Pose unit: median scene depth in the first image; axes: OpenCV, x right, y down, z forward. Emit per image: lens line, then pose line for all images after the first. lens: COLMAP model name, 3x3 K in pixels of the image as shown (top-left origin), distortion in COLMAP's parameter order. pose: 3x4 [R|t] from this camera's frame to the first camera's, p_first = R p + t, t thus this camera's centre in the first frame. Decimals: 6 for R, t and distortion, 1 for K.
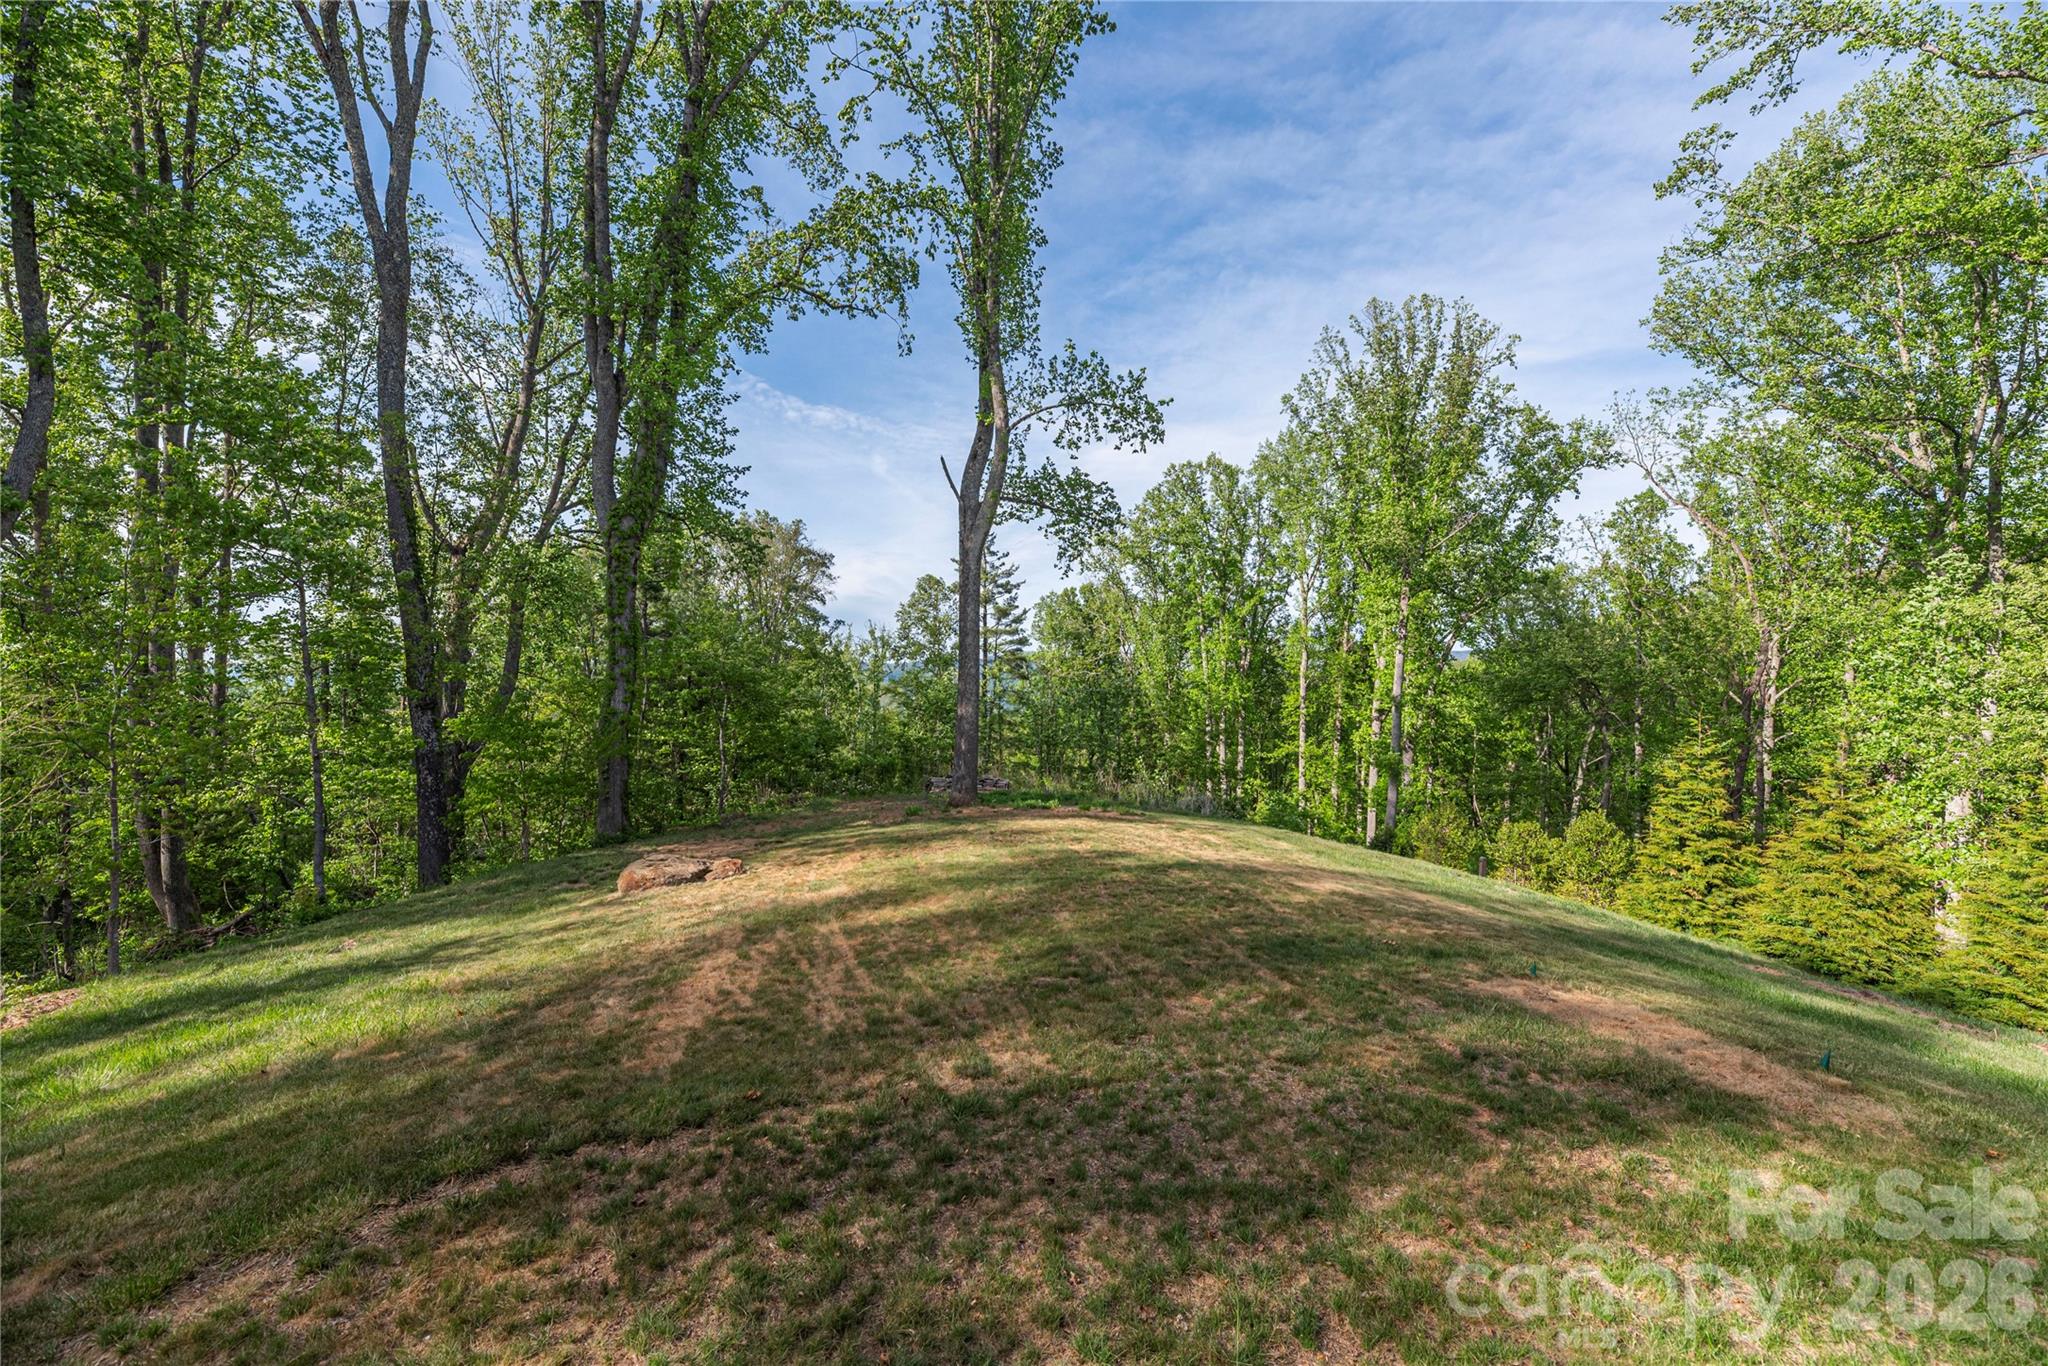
lens RADIAL K [[828.1, 0, 1027.3], [0, 828.1, 675.4], [0, 0, 1]] dist [0.002973, 0.000704]
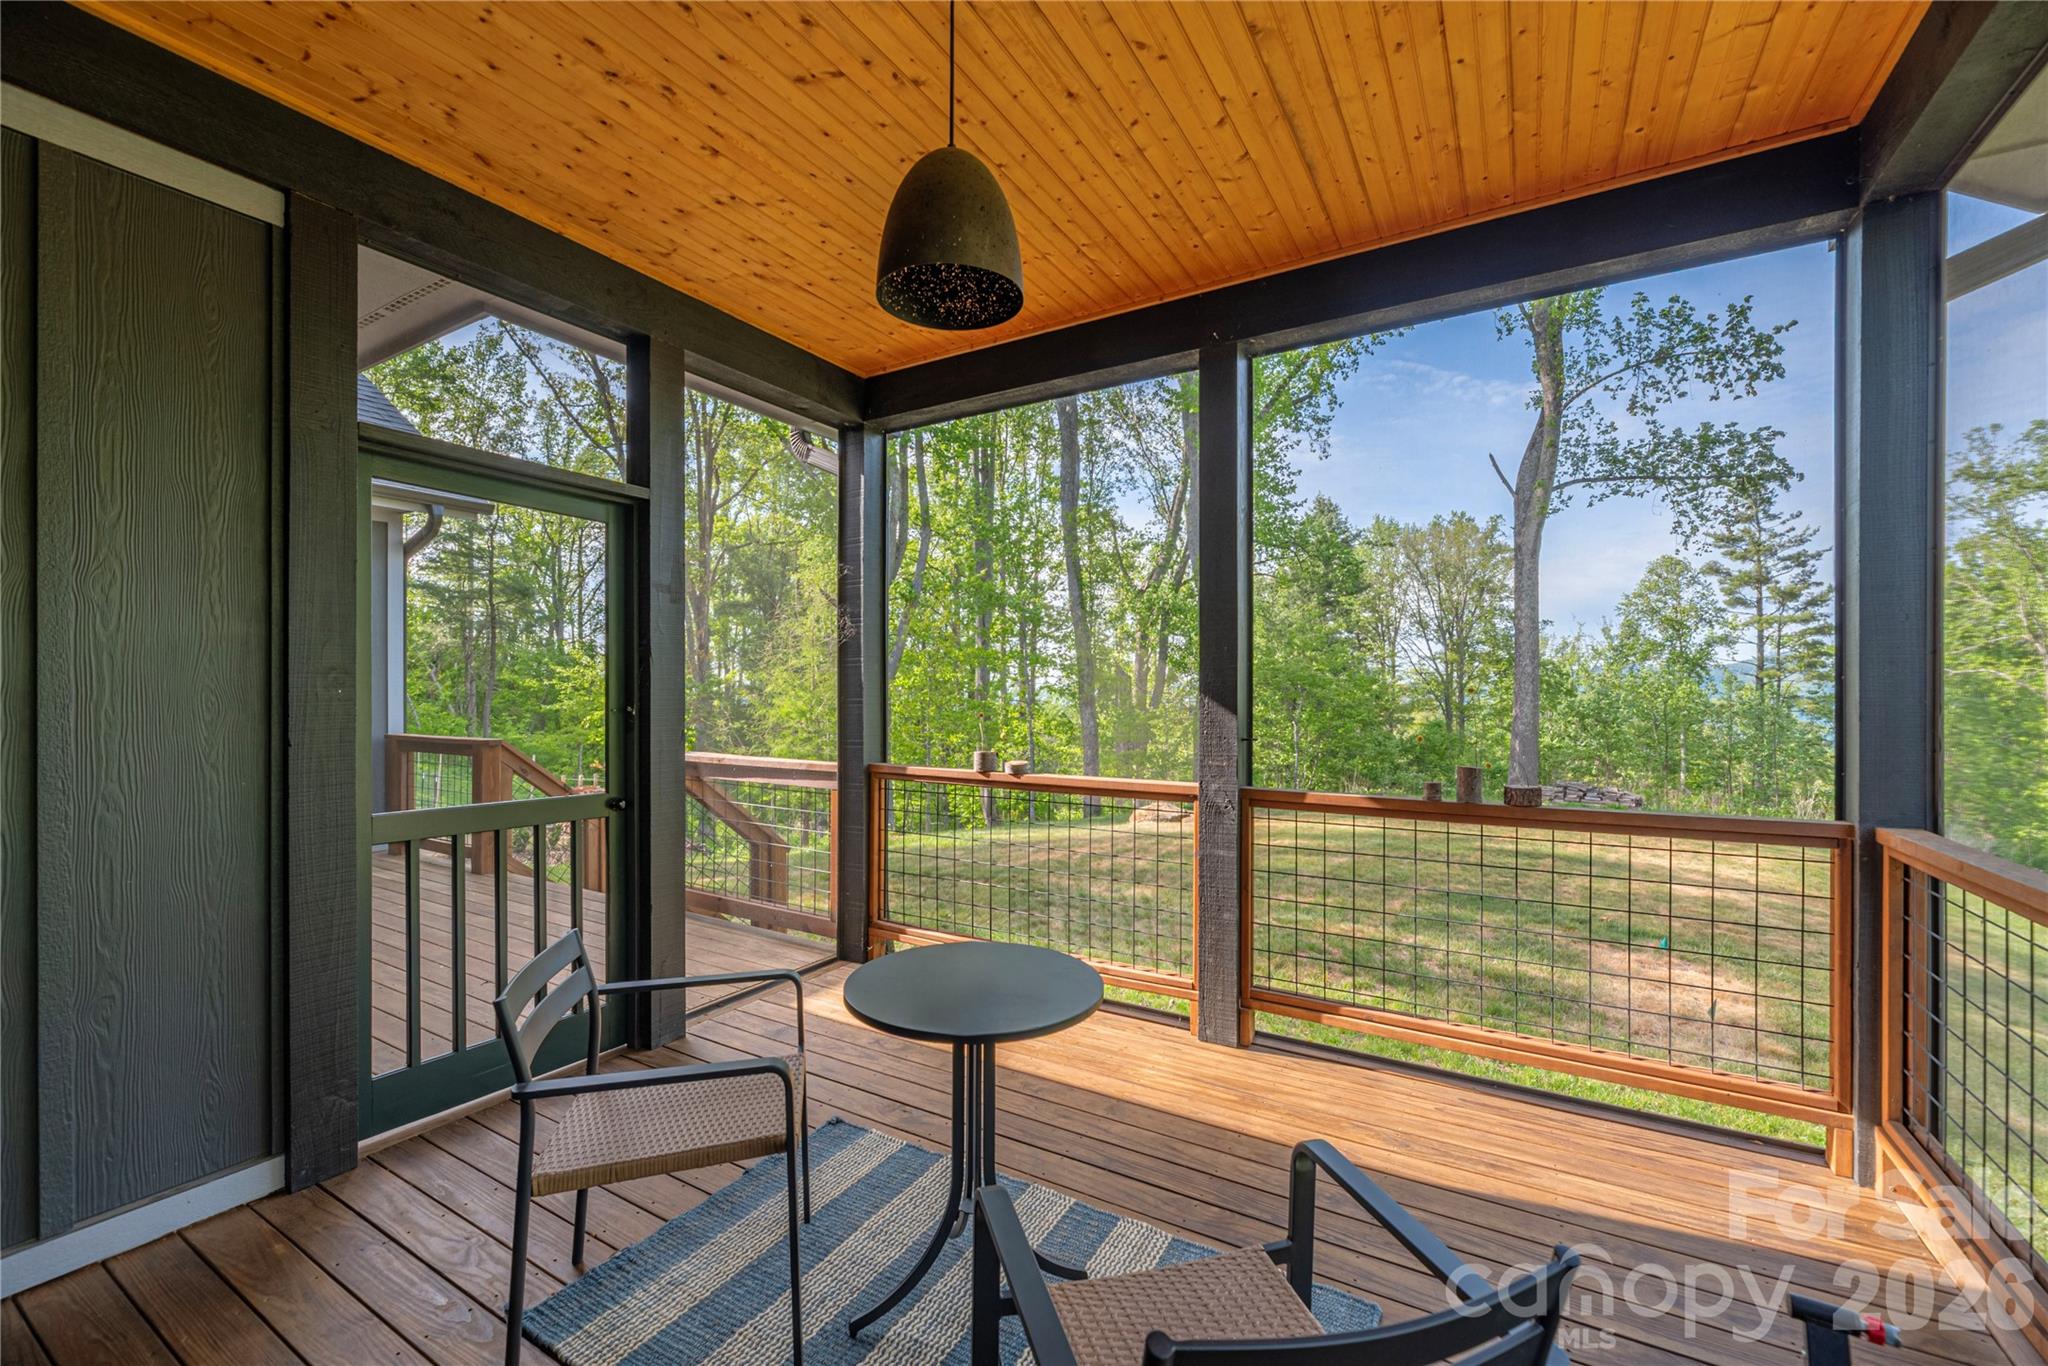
lens RADIAL K [[842.7, 0, 1024.0], [0, 842.7, 683.0], [0, 0, 1]] dist [0.004360, 0.000184]
pose [[0.663630, -0.010622, -0.747986, 0.162031], [0.008503, 0.999942, -0.006655, 0.008455], [0.748013, -0.001943, 0.663681, -0.055701]]
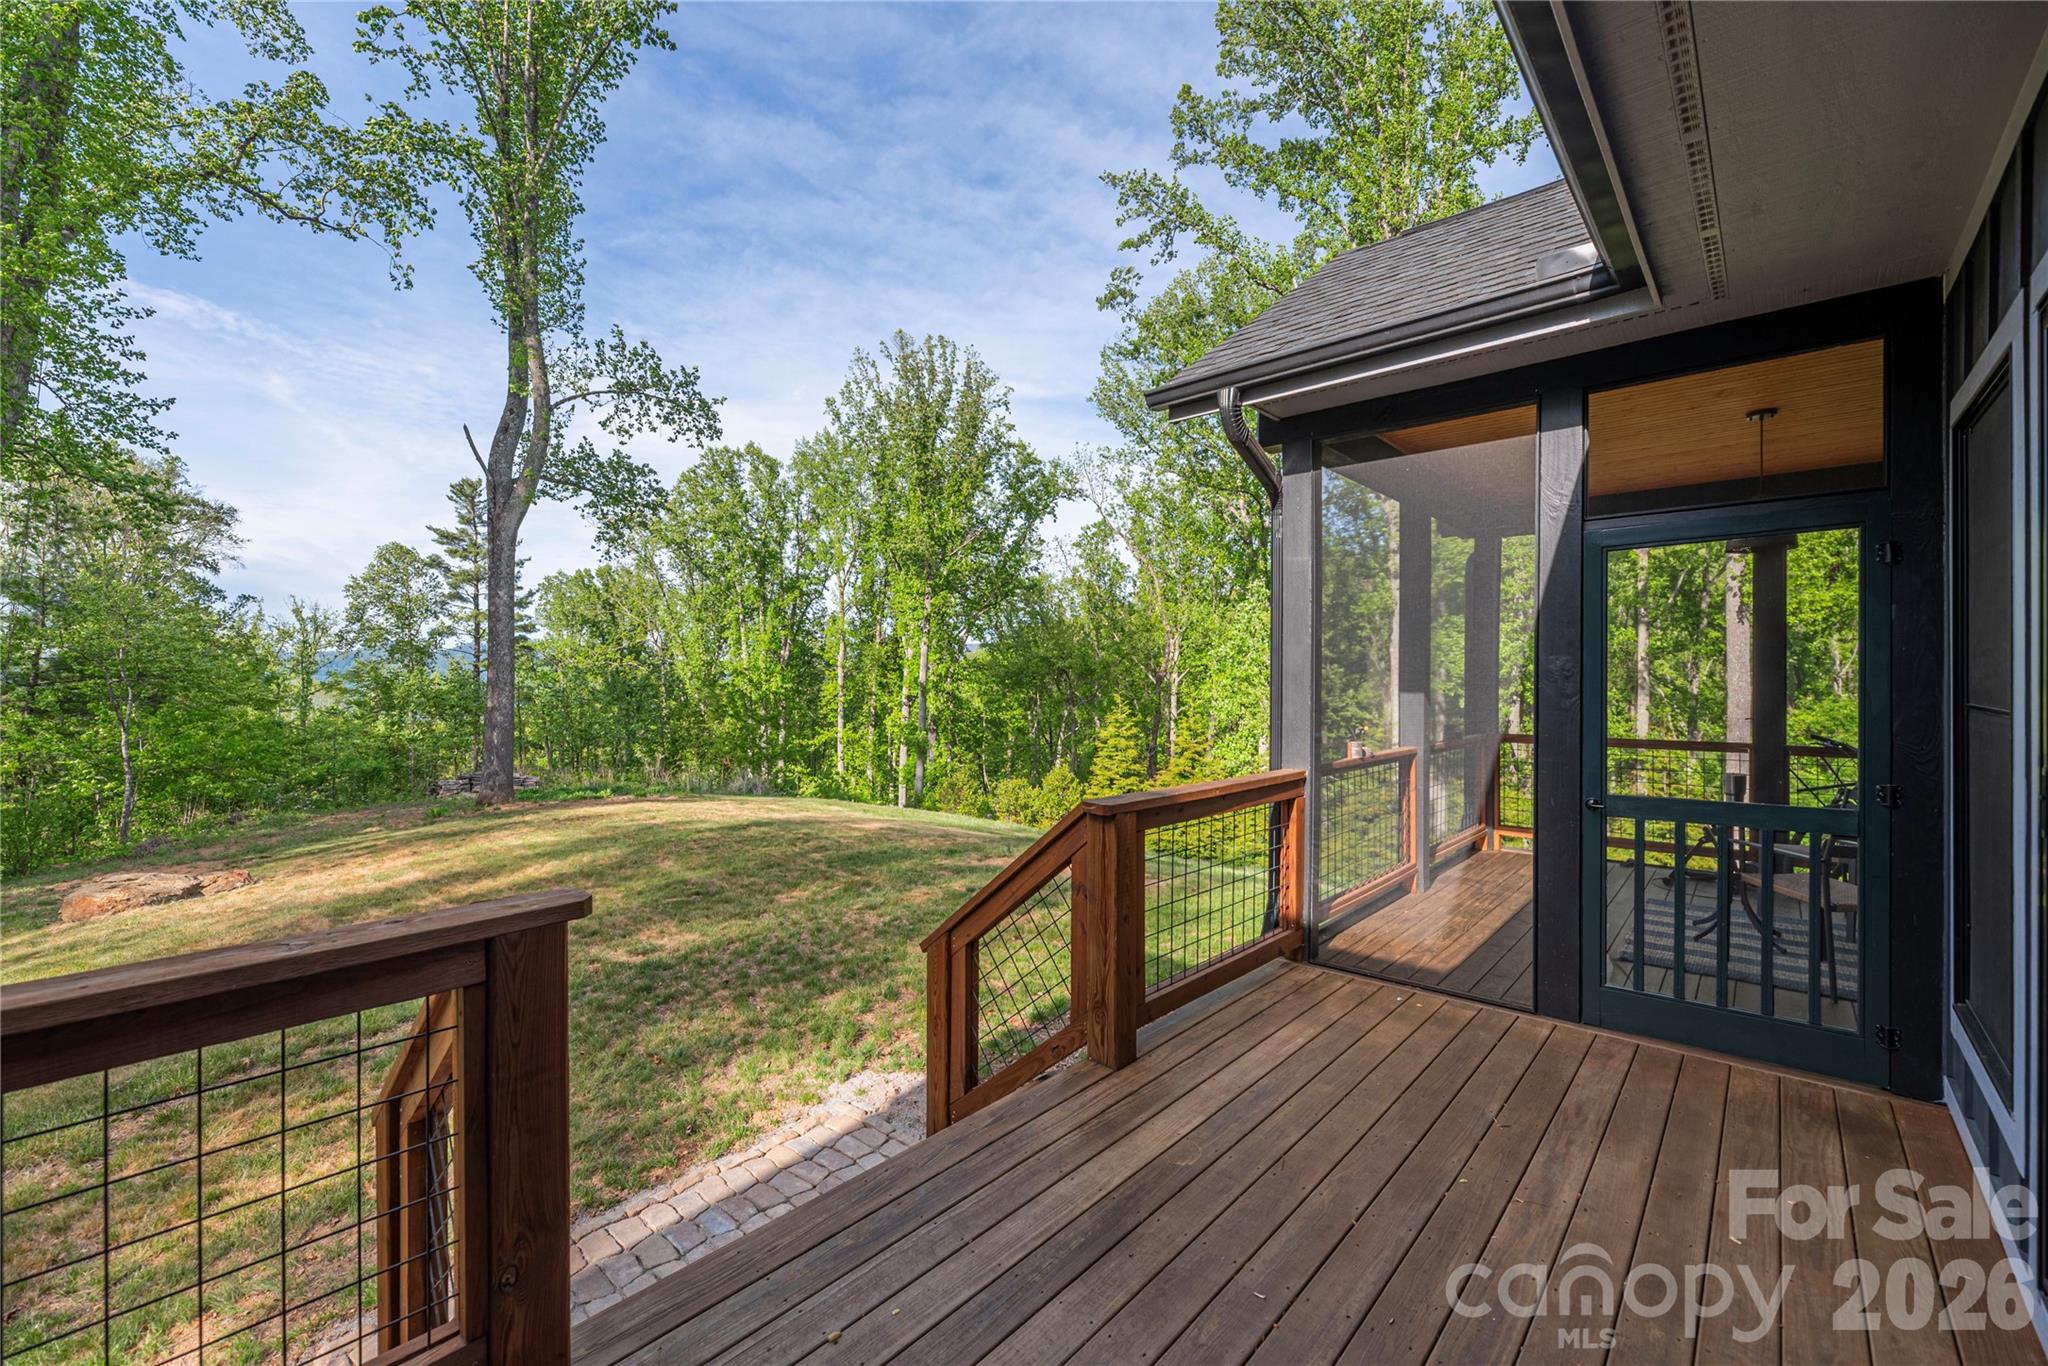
lens RADIAL K [[842.7, 0, 1024.0], [0, 842.7, 683.0], [0, 0, 1]] dist [0.004360, 0.000184]
pose [[0.857287, -0.013186, 0.514670, -0.031707], [0.003320, 0.999793, 0.020085, 0.002392], [-0.514828, -0.015510, 0.857153, -0.066299]]
